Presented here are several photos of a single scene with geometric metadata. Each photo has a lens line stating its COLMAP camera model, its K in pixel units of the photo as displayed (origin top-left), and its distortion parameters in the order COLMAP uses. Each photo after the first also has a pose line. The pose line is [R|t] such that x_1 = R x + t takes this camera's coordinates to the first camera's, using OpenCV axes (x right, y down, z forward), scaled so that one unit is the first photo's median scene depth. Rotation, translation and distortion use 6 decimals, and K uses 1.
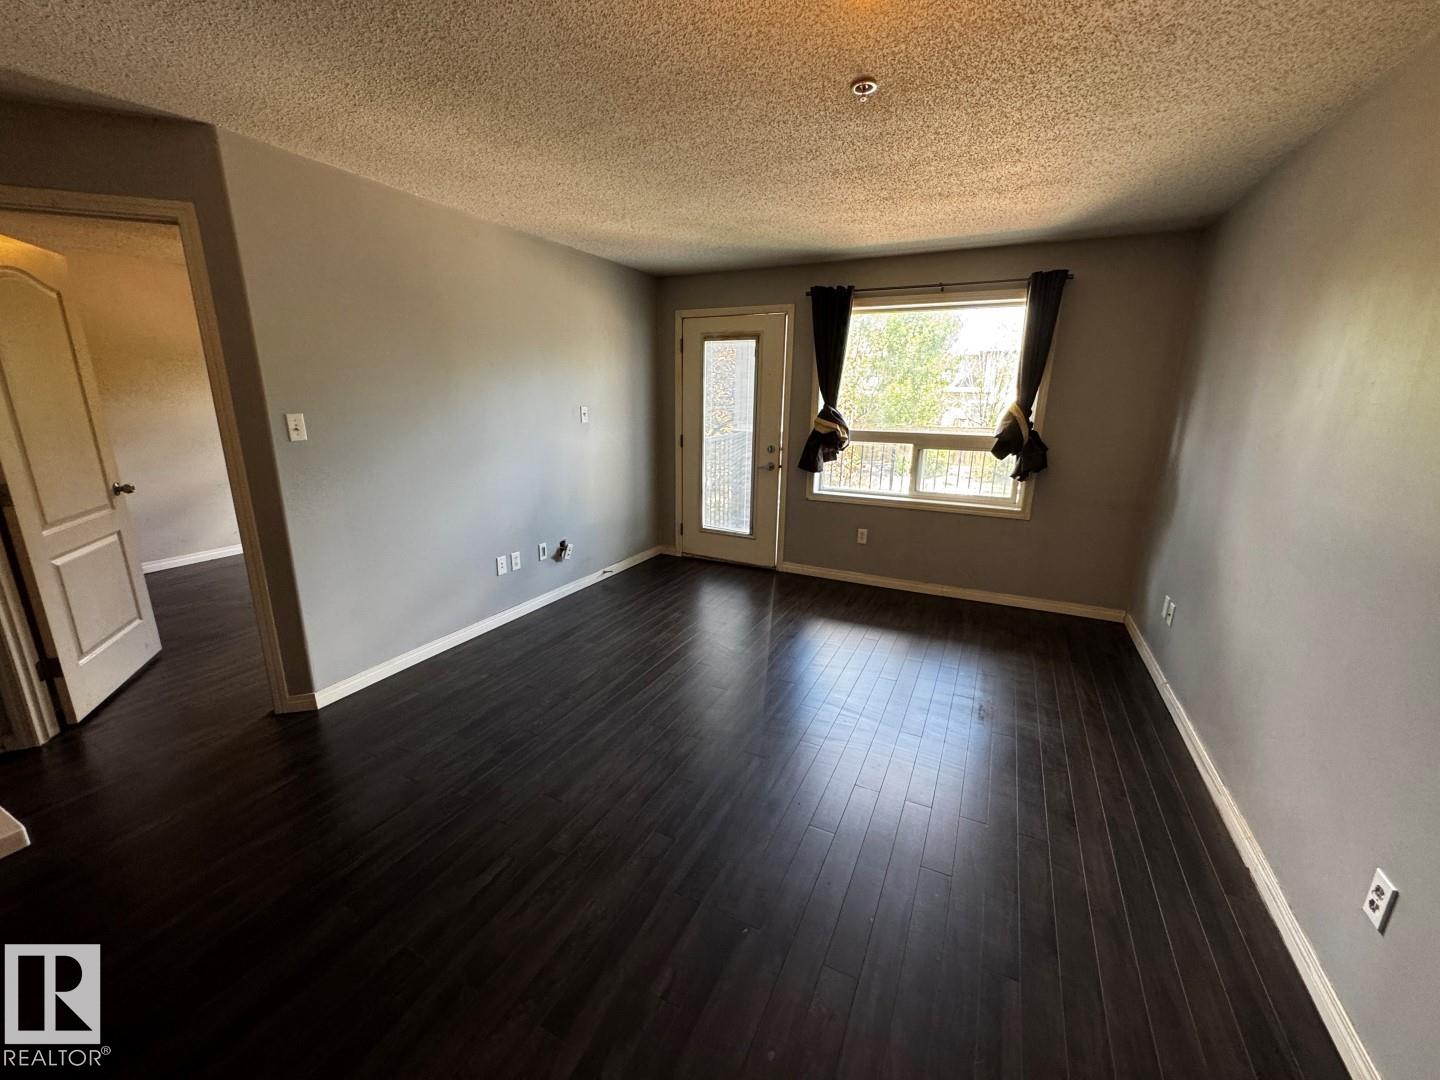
lens RADIAL K [[573.9, 0, 714.5], [0, 573.9, 542.0], [0, 0, 1]] dist [-0.002269, -0.000621]
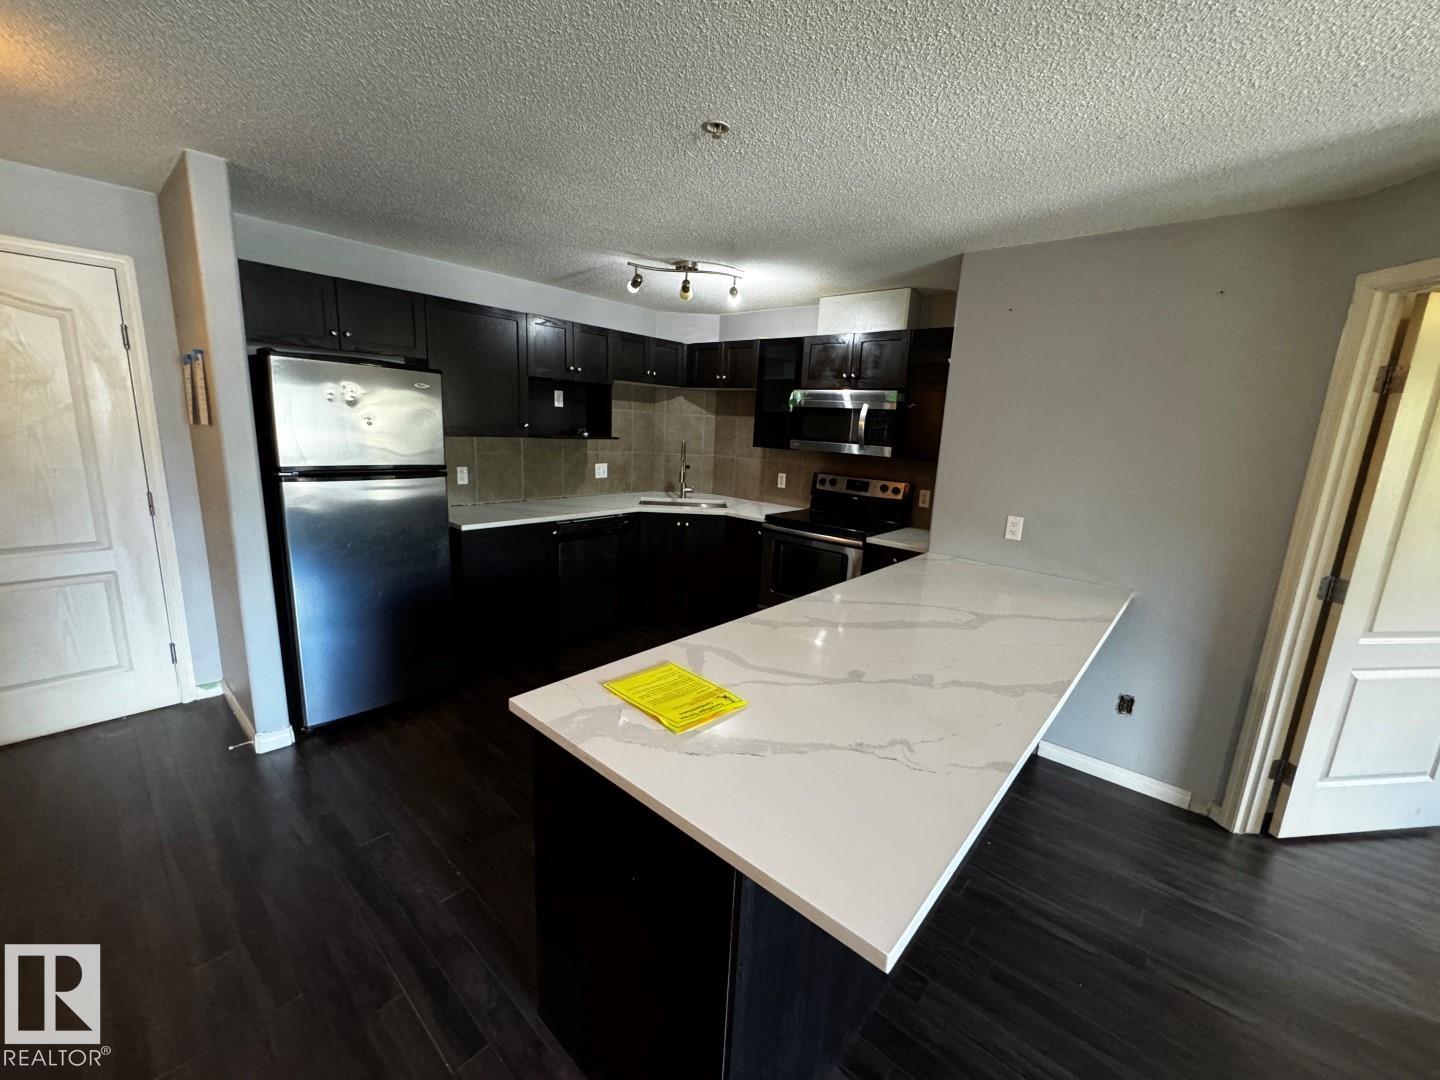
lens RADIAL K [[573.9, 0, 717.3], [0, 573.9, 539.9], [0, 0, 1]] dist [-0.002269, -0.000621]
pose [[-0.265149, 0.170659, -0.948984, -0.065369], [-0.290865, 0.924205, 0.247472, -0.050969], [0.919290, 0.341643, -0.195413, 0.125570]]
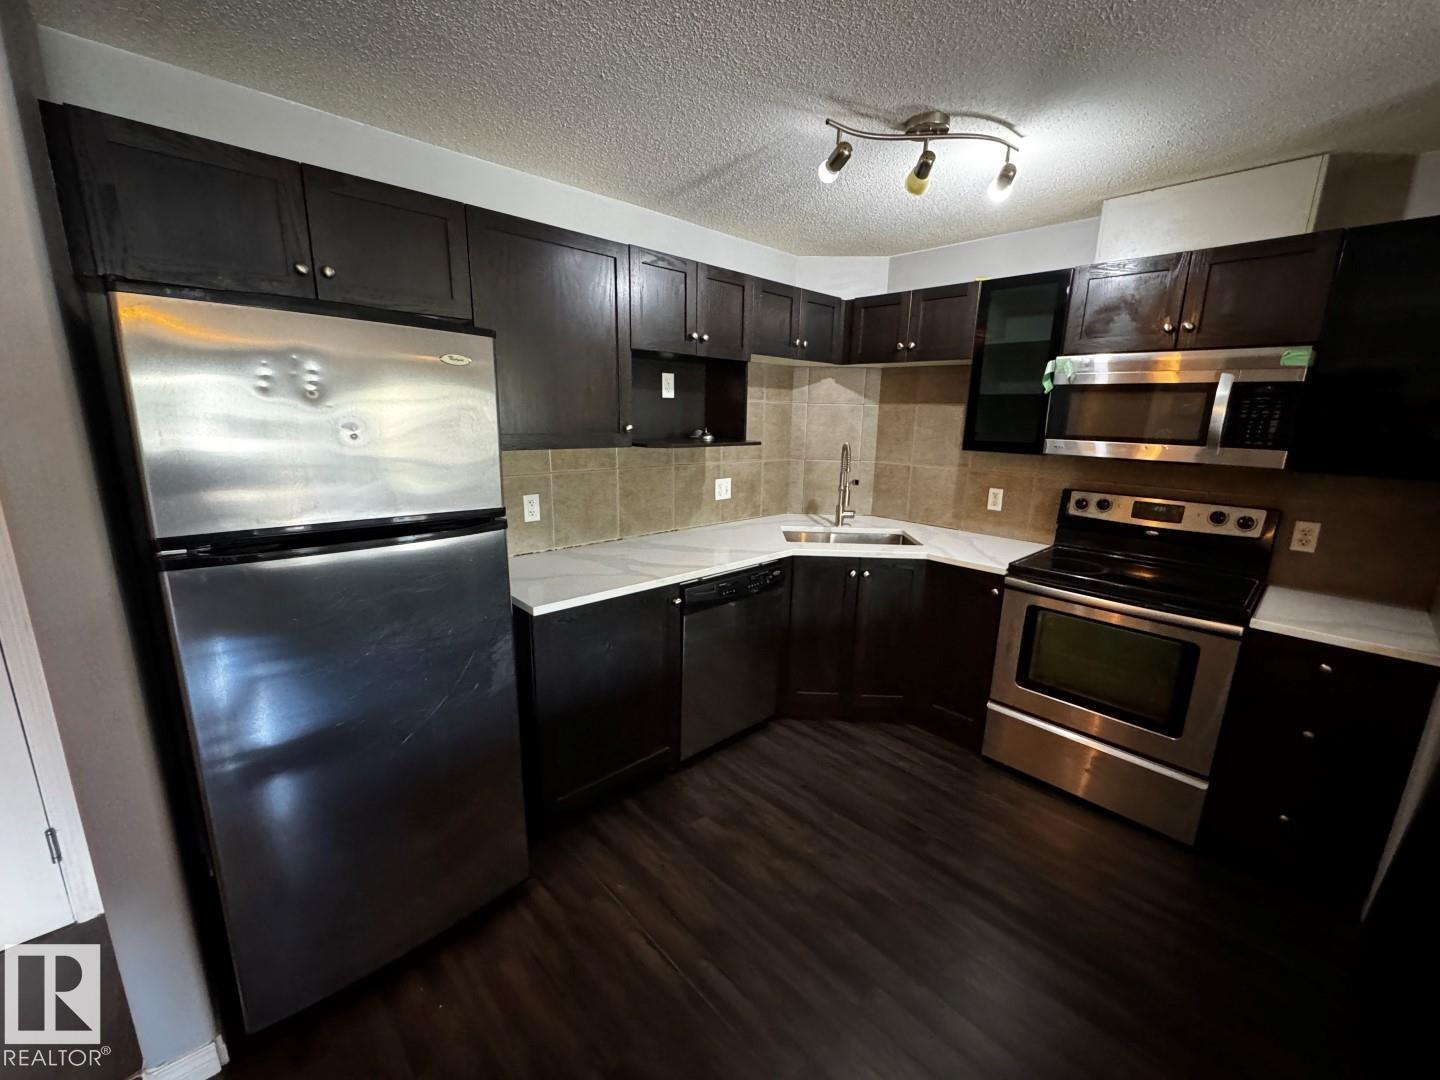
lens RADIAL K [[573.9, 0, 719.3], [0, 573.9, 542.2], [0, 0, 1]] dist [-0.002269, -0.000621]
pose [[-0.351953, 0.188224, -0.916897, -0.362843], [-0.257560, 0.922284, 0.288194, 0.010950], [0.899884, 0.337587, -0.276122, -0.113122]]
